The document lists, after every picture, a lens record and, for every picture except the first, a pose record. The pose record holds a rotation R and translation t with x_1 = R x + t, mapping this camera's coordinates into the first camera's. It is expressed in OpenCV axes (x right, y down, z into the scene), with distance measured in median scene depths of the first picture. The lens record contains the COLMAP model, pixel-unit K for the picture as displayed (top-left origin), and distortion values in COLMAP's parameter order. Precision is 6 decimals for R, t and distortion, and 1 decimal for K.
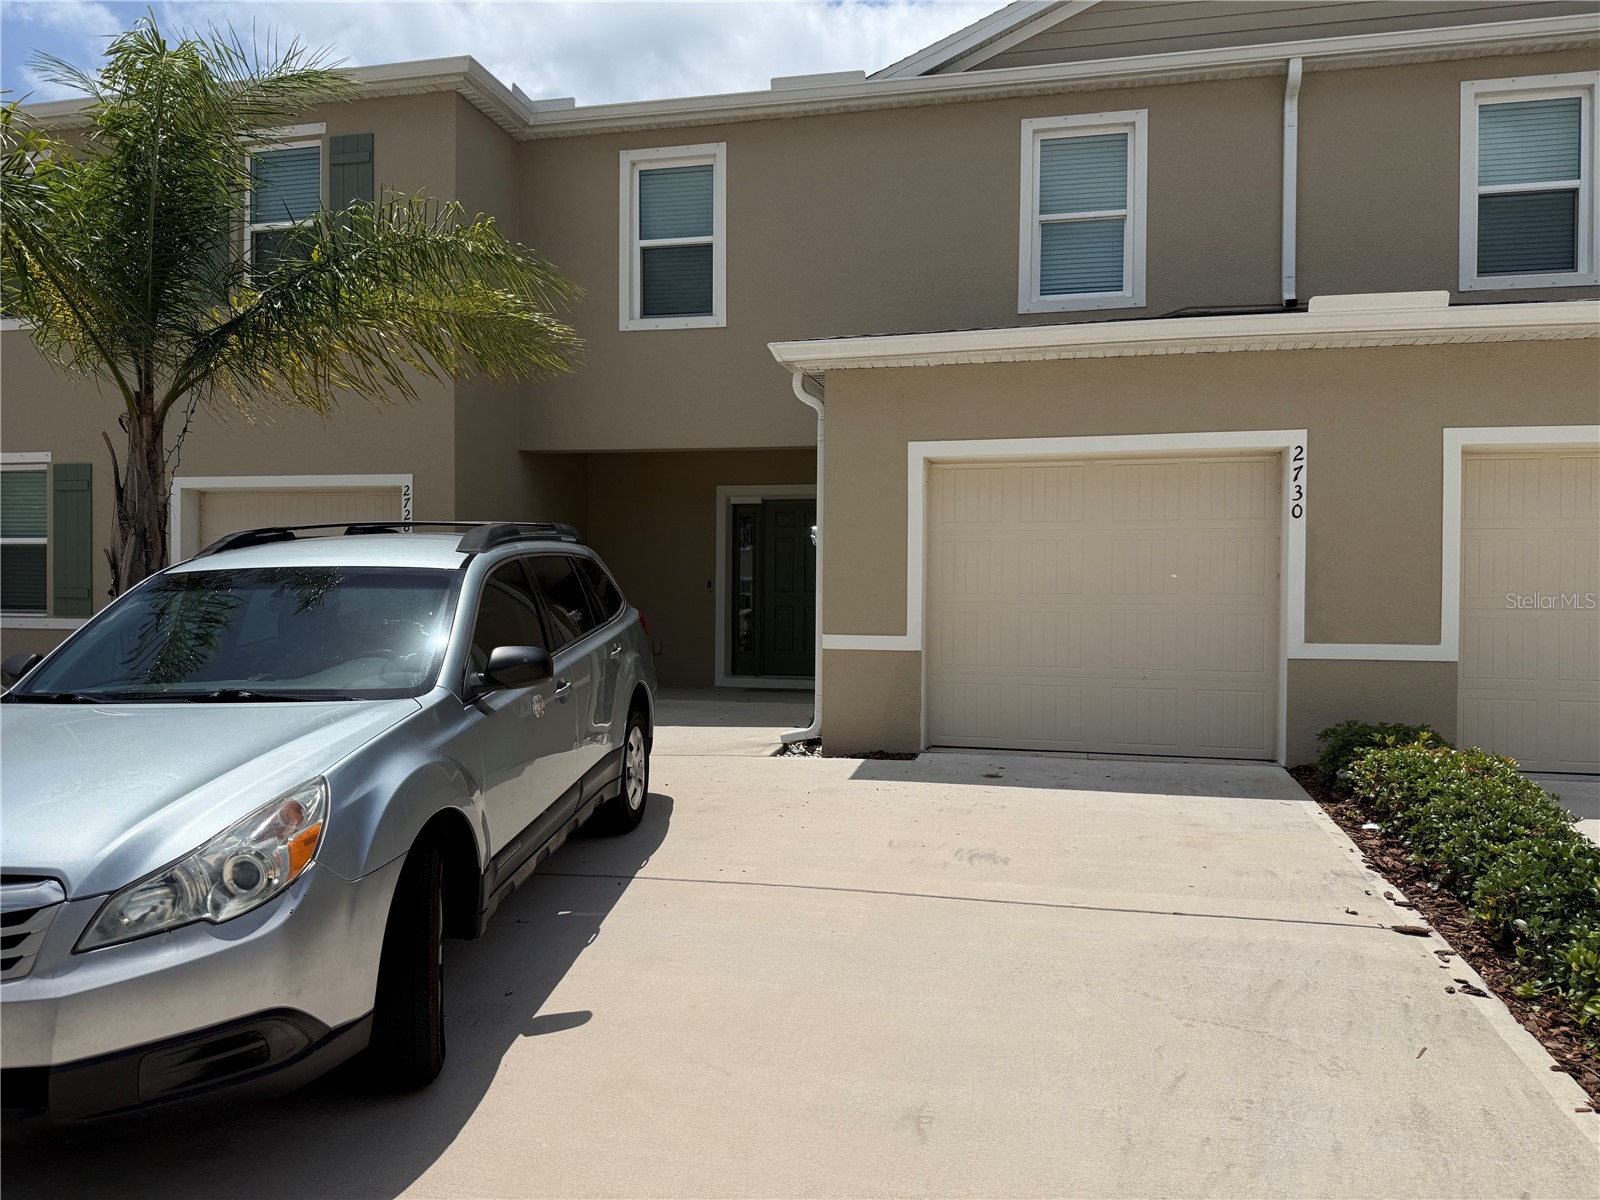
lens RADIAL K [[1121.8, 0, 804.1], [0, 1121.8, 610.4], [0, 0, 1]] dist [0.085815, -0.120509]
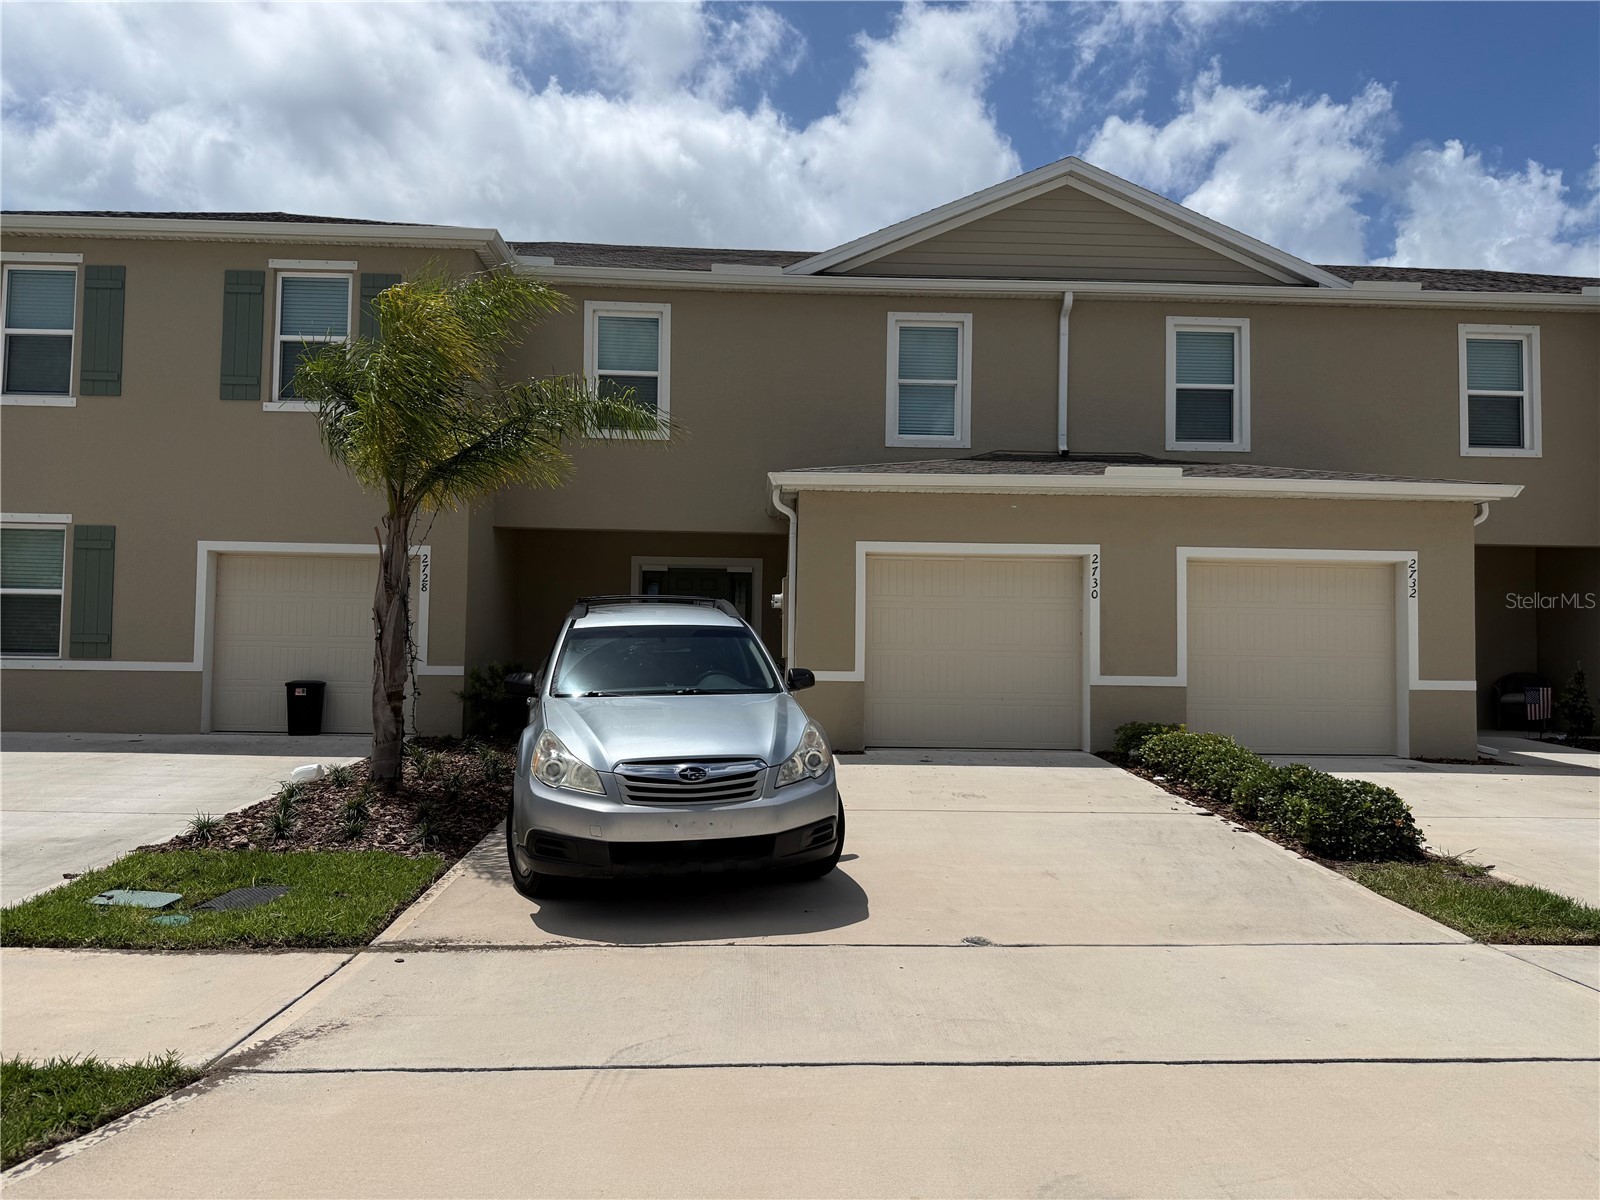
lens RADIAL K [[1113.3, 0, 789.4], [0, 1113.3, 605.1], [0, 0, 1]] dist [0.127972, -0.207366]
pose [[0.965040, 0.016614, 0.261576, -0.385610], [-0.003393, 0.998697, -0.050916, 0.010670], [-0.262081, 0.048248, 0.963839, -0.408357]]
